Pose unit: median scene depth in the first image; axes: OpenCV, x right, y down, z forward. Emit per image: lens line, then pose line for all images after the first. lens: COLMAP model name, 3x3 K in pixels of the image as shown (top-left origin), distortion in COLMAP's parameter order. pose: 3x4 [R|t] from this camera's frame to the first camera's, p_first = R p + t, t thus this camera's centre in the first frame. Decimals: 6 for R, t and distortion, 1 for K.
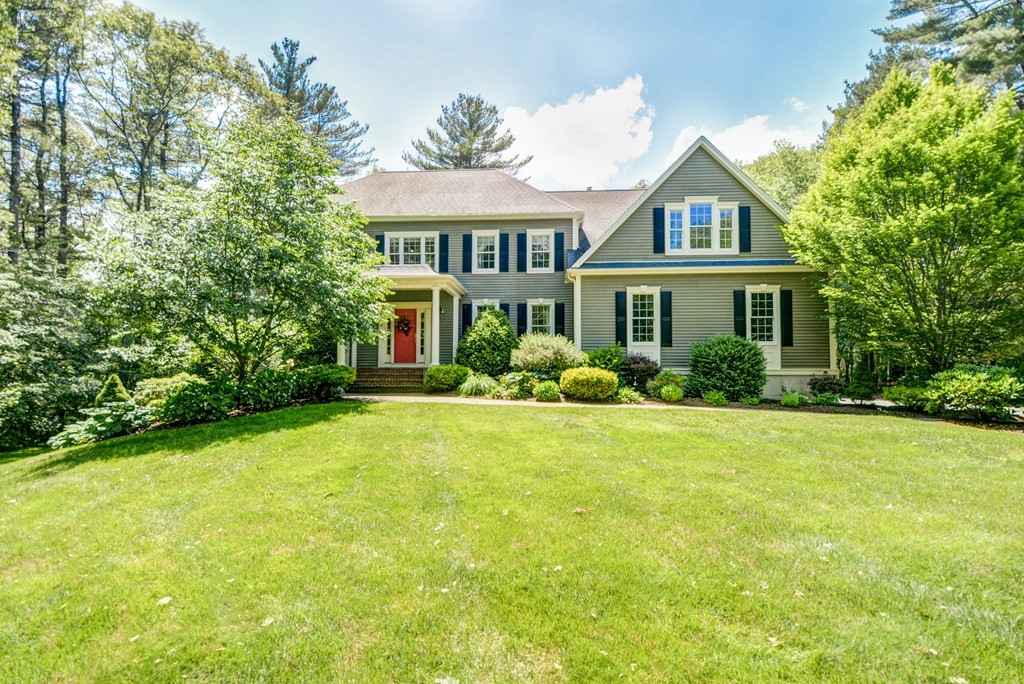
lens RADIAL K [[452.1, 0, 518.2], [0, 452.1, 355.1], [0, 0, 1]] dist [0.011103, -0.016006]
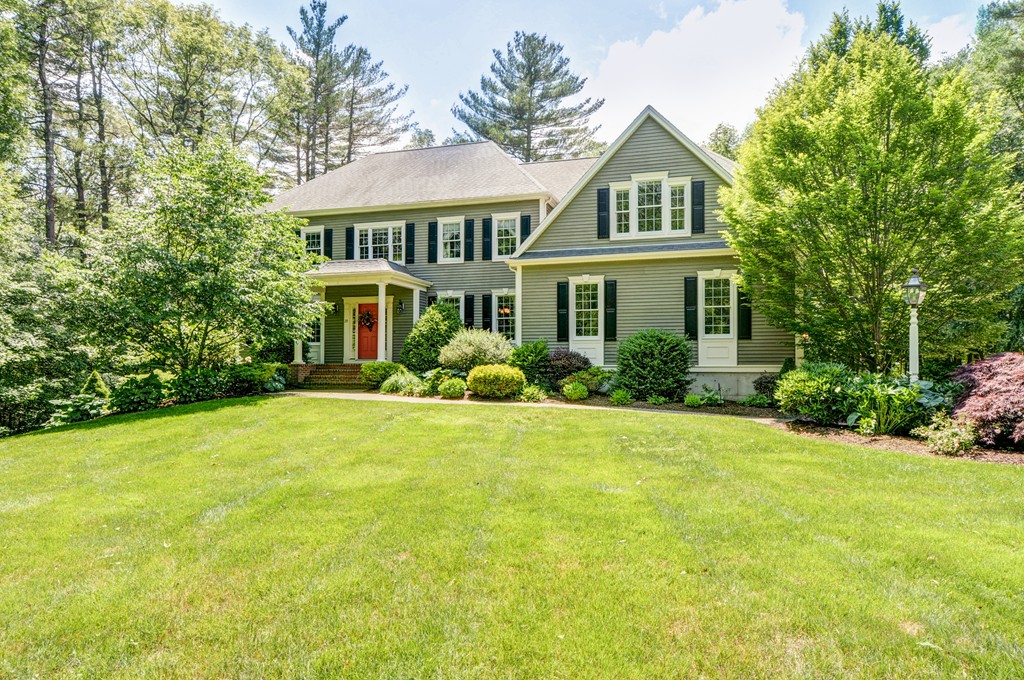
lens RADIAL K [[564.8, 0, 513.6], [0, 564.8, 356.6], [0, 0, 1]] dist [-0.000544, -0.000764]
pose [[0.978701, -0.004145, -0.205247, 0.366357], [0.008929, 0.999709, 0.022388, -0.014303], [0.205094, -0.023743, 0.978454, -0.156640]]
